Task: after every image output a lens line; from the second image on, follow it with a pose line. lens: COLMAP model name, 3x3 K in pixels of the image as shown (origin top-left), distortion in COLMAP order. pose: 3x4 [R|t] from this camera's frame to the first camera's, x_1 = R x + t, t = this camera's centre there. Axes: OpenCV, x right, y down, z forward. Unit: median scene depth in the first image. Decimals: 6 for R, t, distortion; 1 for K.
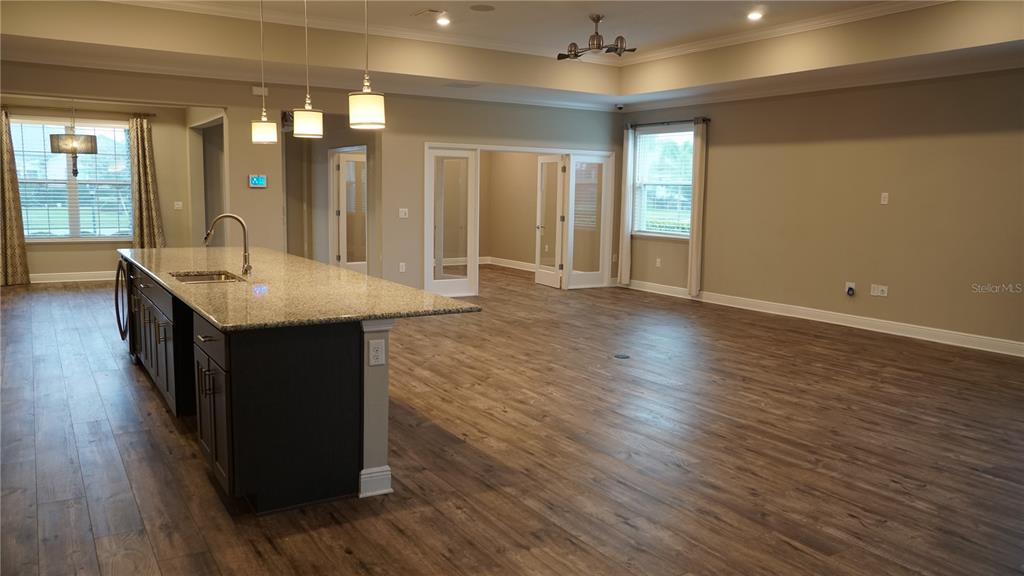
lens RADIAL K [[761.7, 0, 514.3], [0, 761.7, 281.7], [0, 0, 1]] dist [-0.033195, 0.047246]
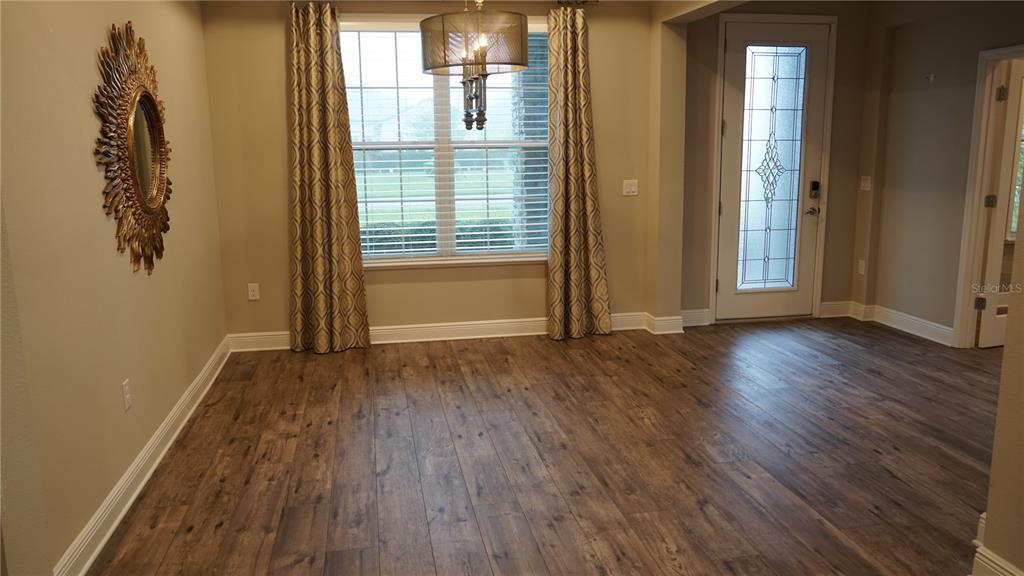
lens RADIAL K [[761.7, 0, 519.5], [0, 761.7, 268.1], [0, 0, 1]] dist [-0.033195, 0.047246]
pose [[0.933563, 0.030149, -0.357142, -0.653960], [-0.014987, 0.998868, 0.045144, -0.135921], [0.358099, -0.036792, 0.932959, 1.004597]]
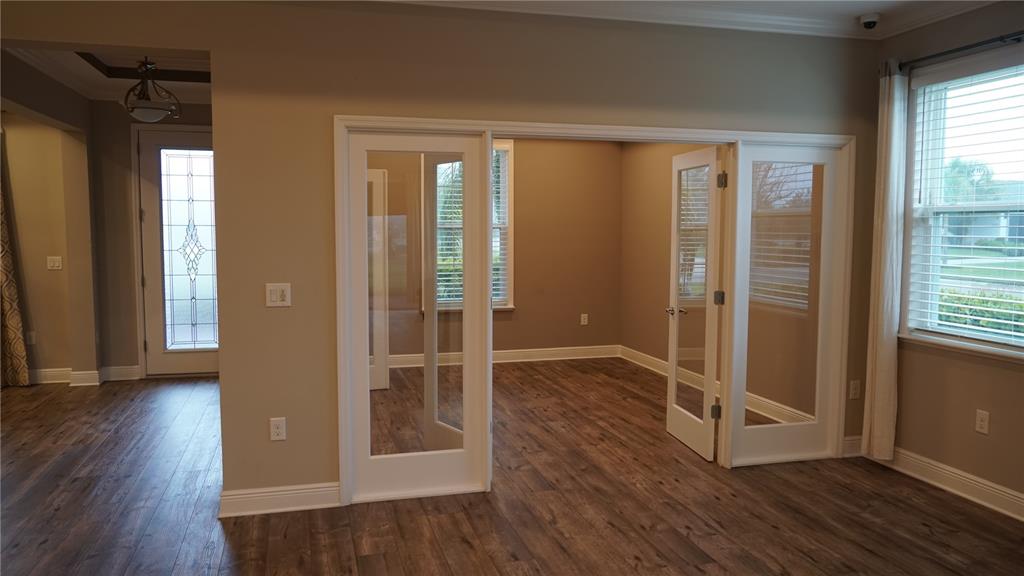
lens RADIAL K [[761.7, 0, 504.0], [0, 761.7, 278.8], [0, 0, 1]] dist [-0.033195, 0.047246]
pose [[0.956017, 0.006798, -0.293234, 0.135233], [-0.022449, 0.998495, -0.050041, -0.129637], [0.292452, 0.054423, 0.954730, 1.055237]]
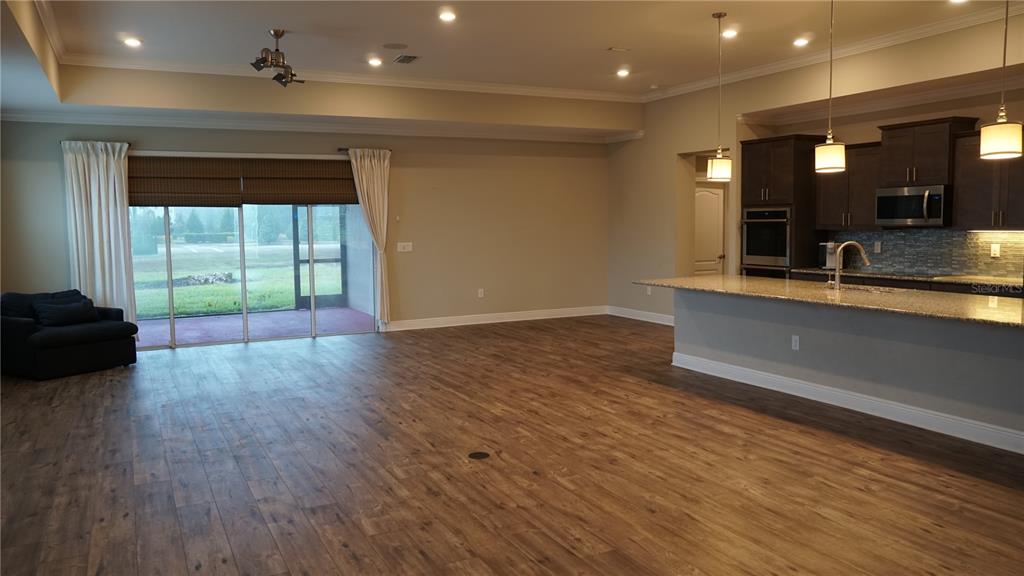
lens RADIAL K [[761.7, 0, 519.3], [0, 761.7, 288.3], [0, 0, 1]] dist [-0.033195, 0.047246]
pose [[-0.996215, -0.013280, 0.085908, 0.049829], [0.004925, 0.978053, 0.208298, -0.224156], [-0.086789, 0.207933, -0.974285, 1.844812]]
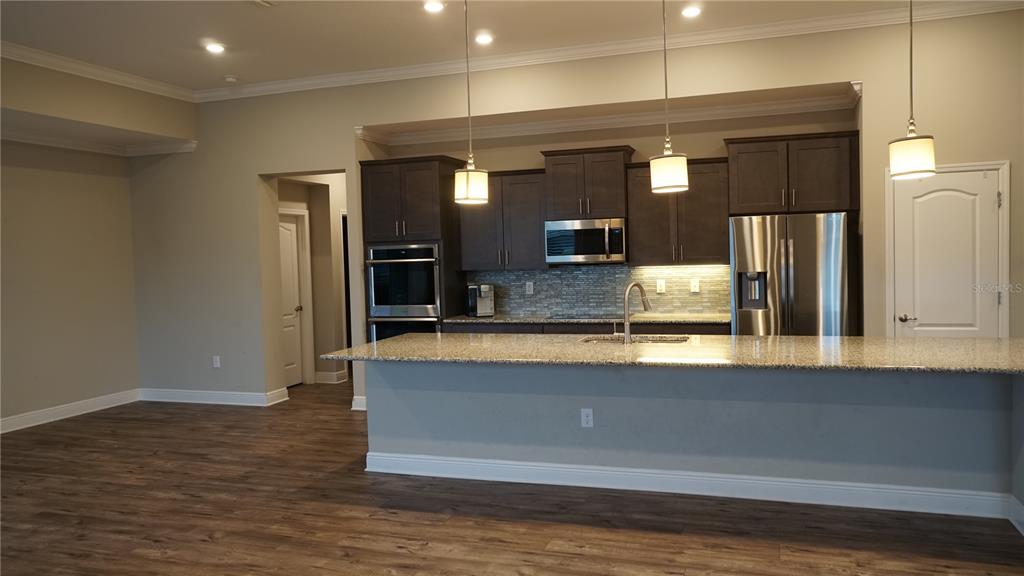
lens RADIAL K [[761.7, 0, 511.8], [0, 761.7, 289.0], [0, 0, 1]] dist [-0.033195, 0.047246]
pose [[-0.782094, 0.035175, -0.622167, 0.309119], [-0.059104, 0.989718, 0.130250, -0.163562], [0.620351, 0.138640, -0.771973, 1.358647]]
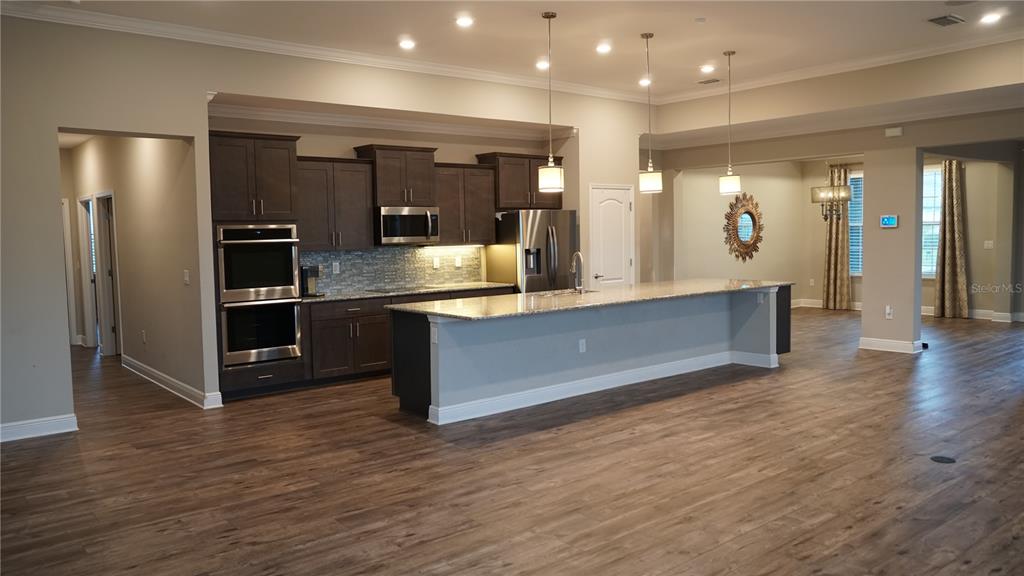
lens RADIAL K [[761.7, 0, 508.6], [0, 761.7, 287.0], [0, 0, 1]] dist [-0.033195, 0.047246]
pose [[0.117954, 0.052457, -0.991633, 0.869474], [-0.095573, 0.994568, 0.041244, -0.056508], [0.988409, 0.089908, 0.122327, 0.560114]]
